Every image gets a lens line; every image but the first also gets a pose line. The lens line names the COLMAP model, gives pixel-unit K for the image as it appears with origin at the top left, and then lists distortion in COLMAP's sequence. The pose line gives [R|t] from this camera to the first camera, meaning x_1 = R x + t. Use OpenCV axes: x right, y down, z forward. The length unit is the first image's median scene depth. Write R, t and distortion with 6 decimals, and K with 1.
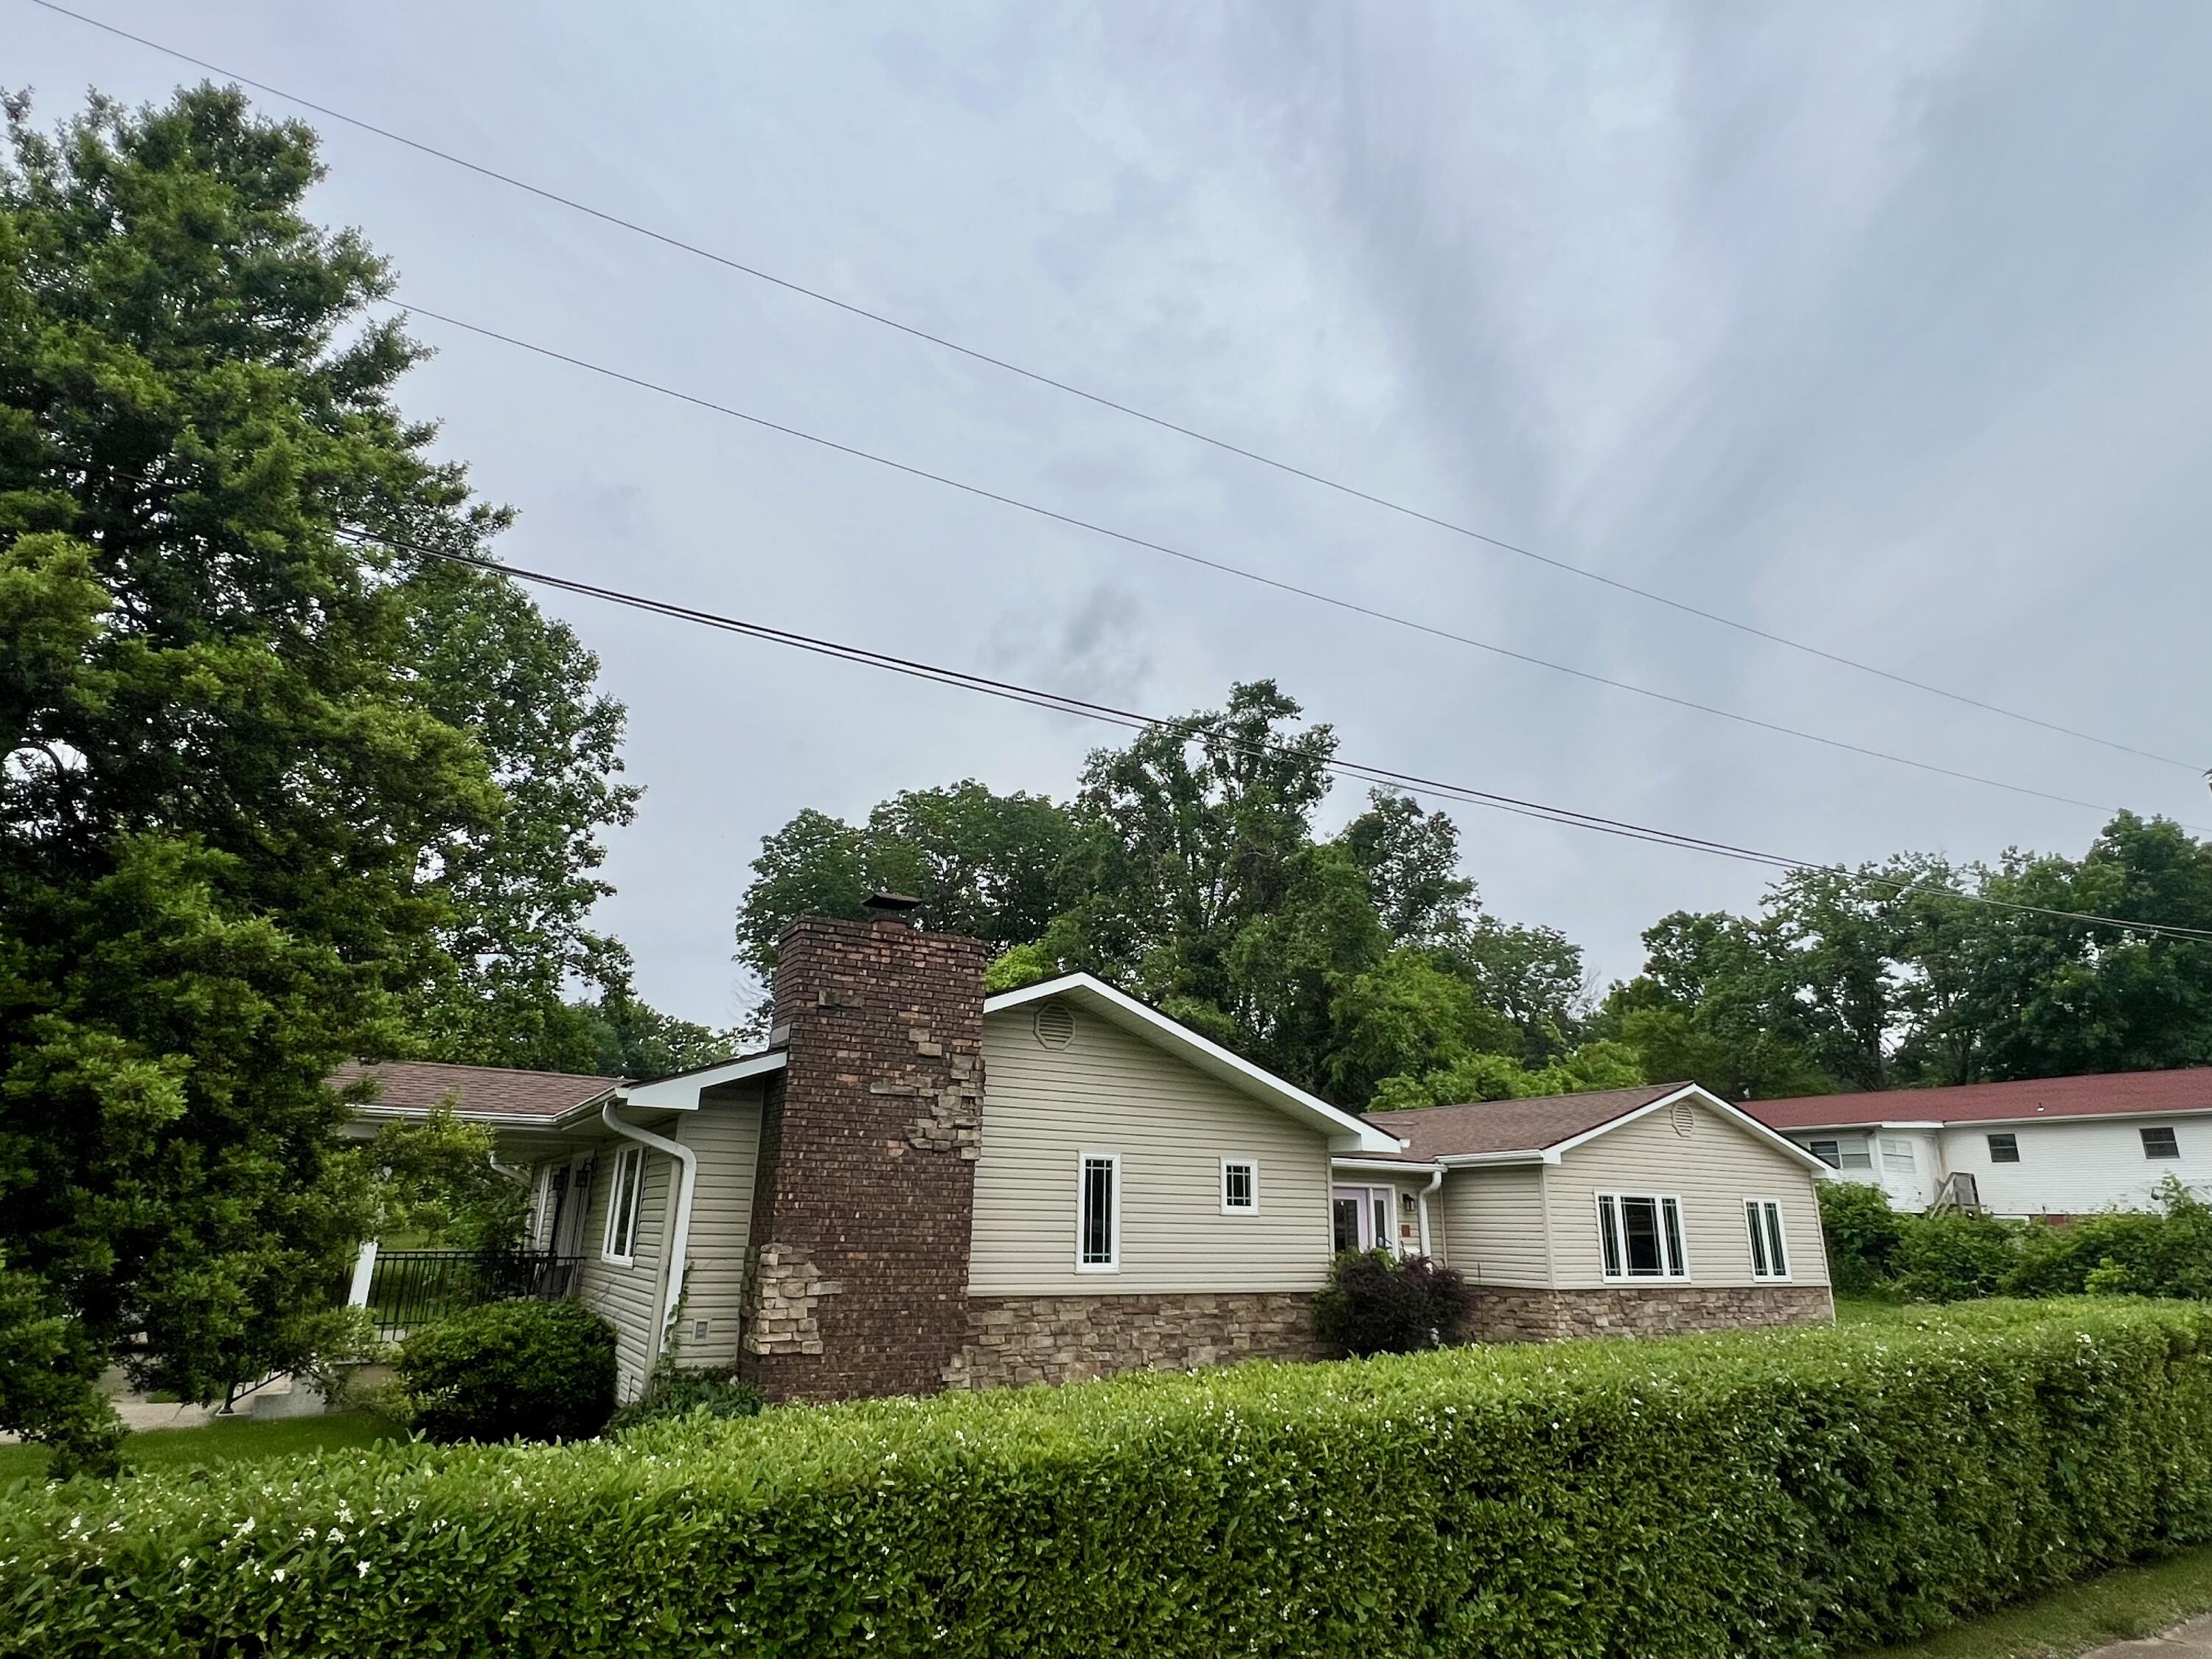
lens RADIAL K [[1214.1, 0, 1119.0], [0, 1214.1, 836.7], [0, 0, 1]] dist [-0.003710, -0.000736]
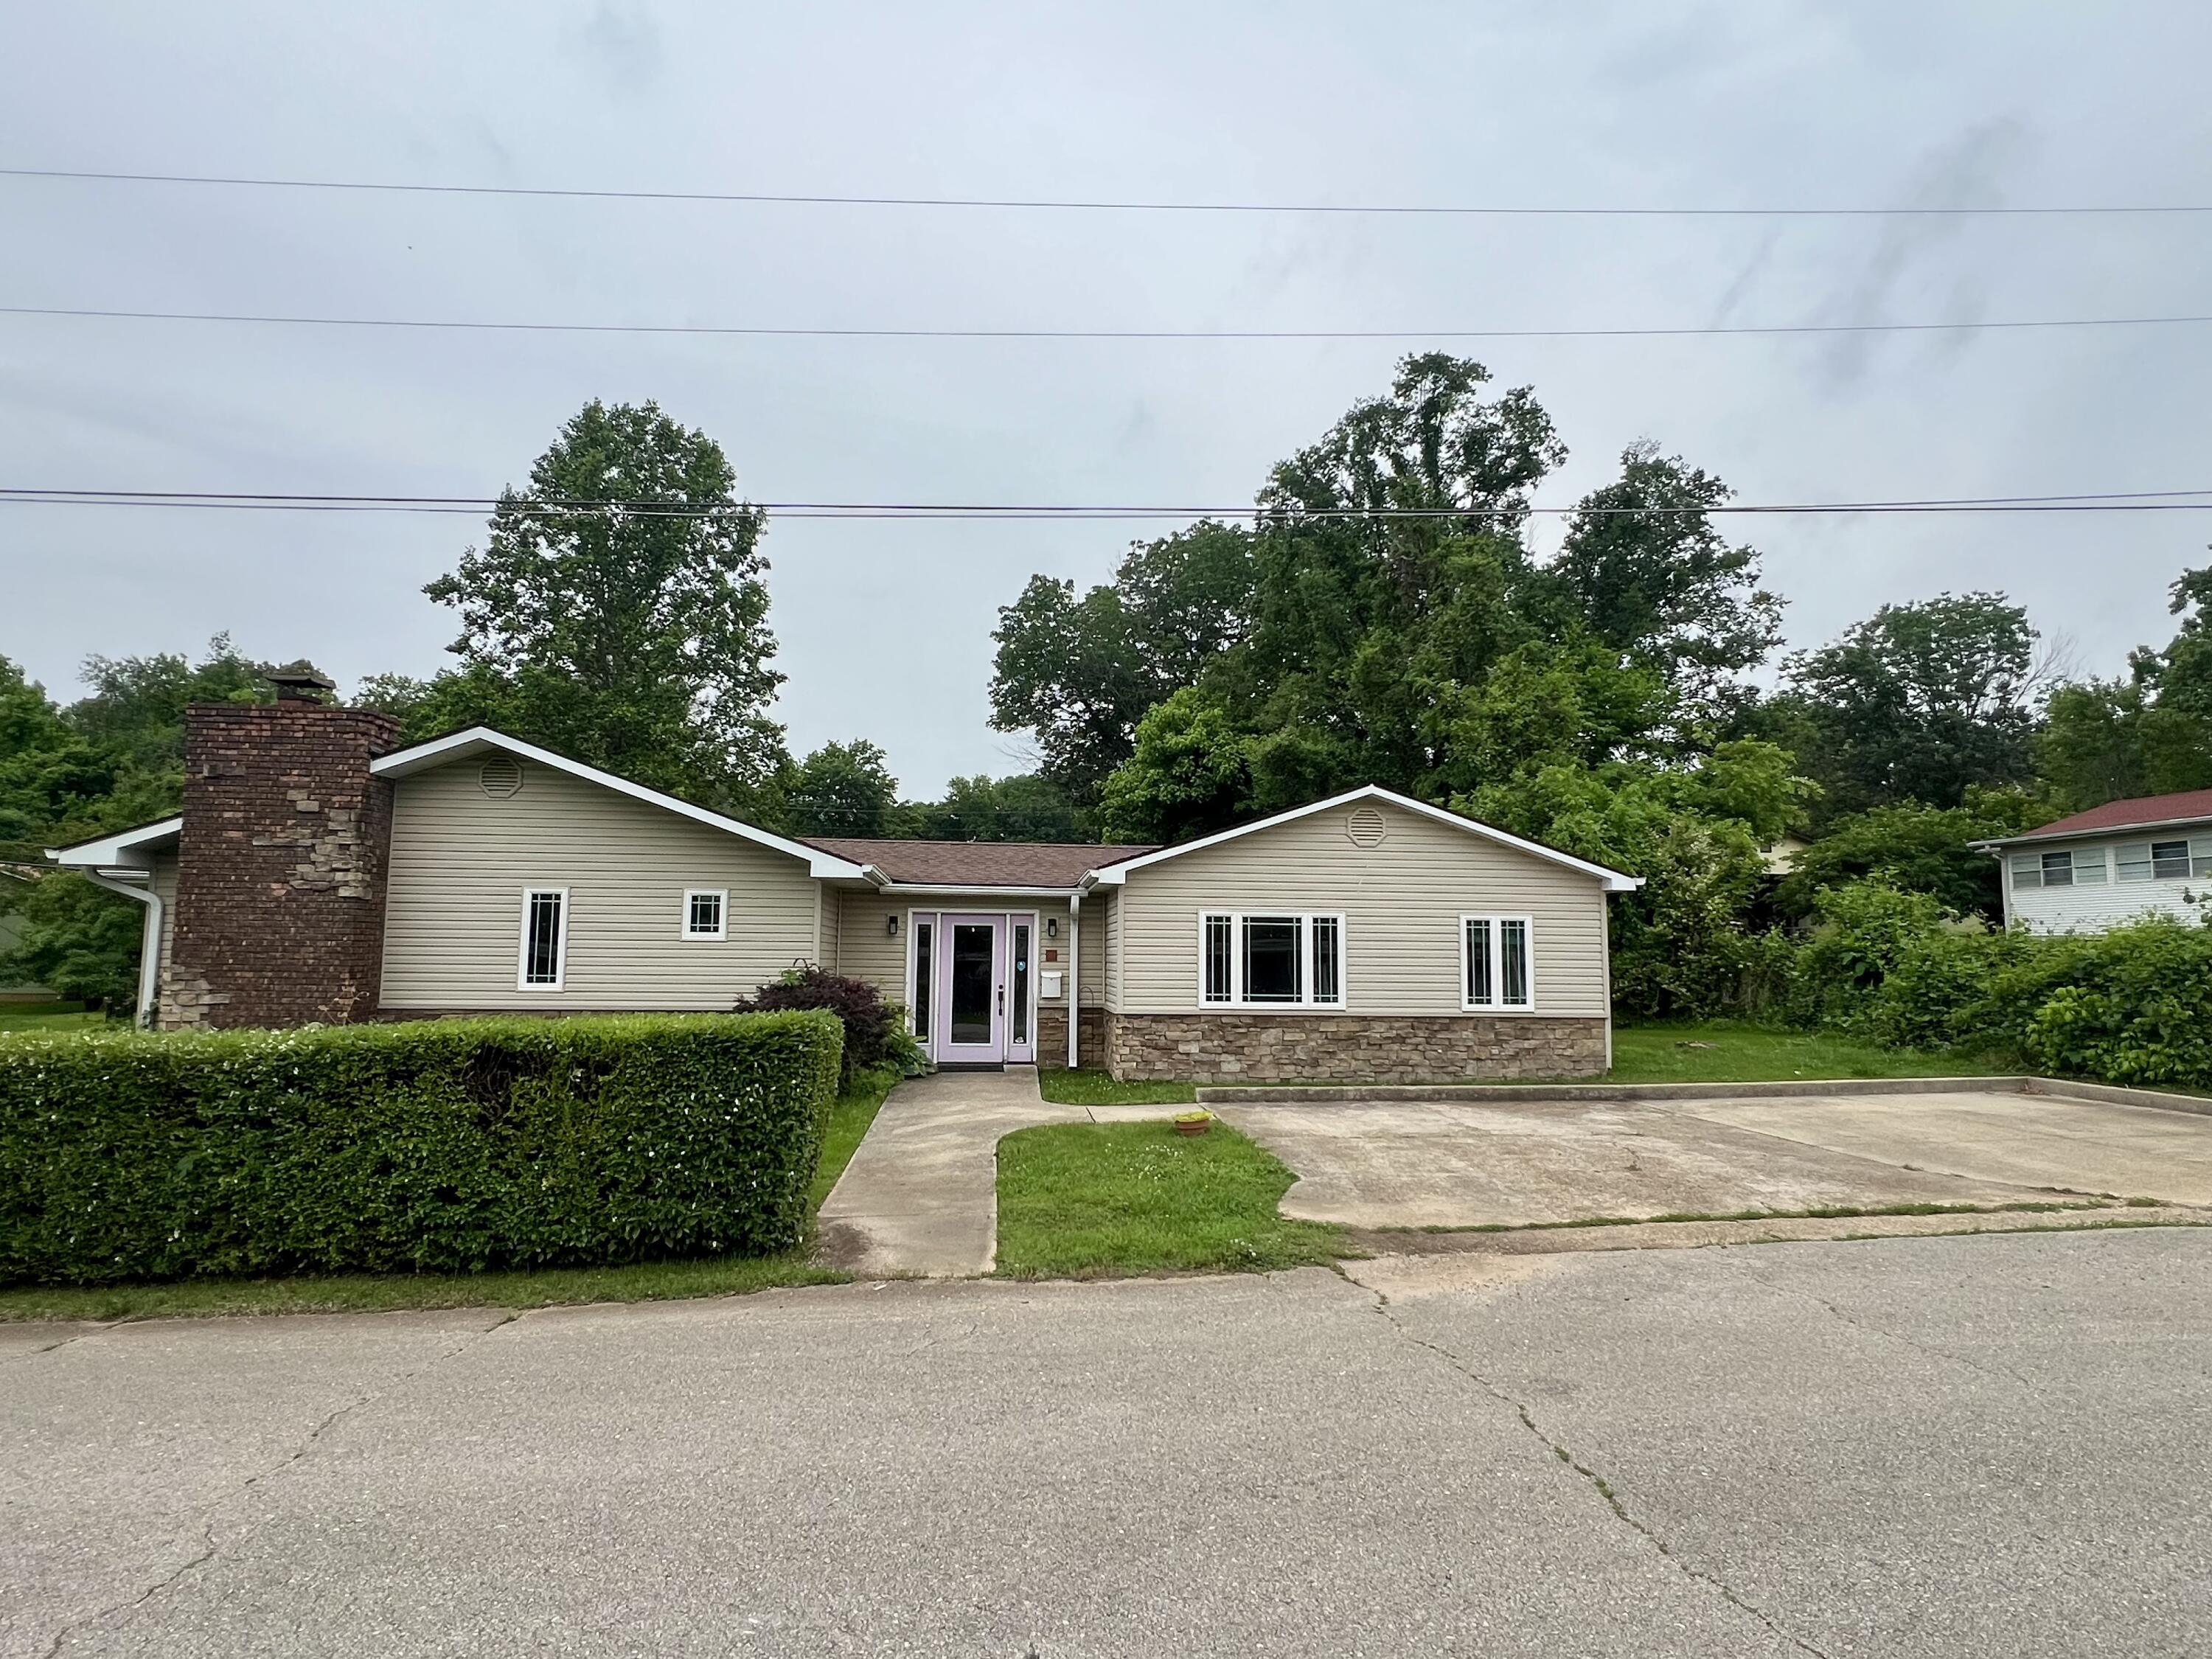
lens RADIAL K [[1223.2, 0, 1108.0], [0, 1223.2, 841.4], [0, 0, 1]] dist [0.001589, -0.000471]
pose [[0.903100, -0.049448, -0.426575, 0.917784], [0.136470, 0.974900, 0.175912, 0.093798], [0.407170, -0.217081, 0.887180, 0.231503]]
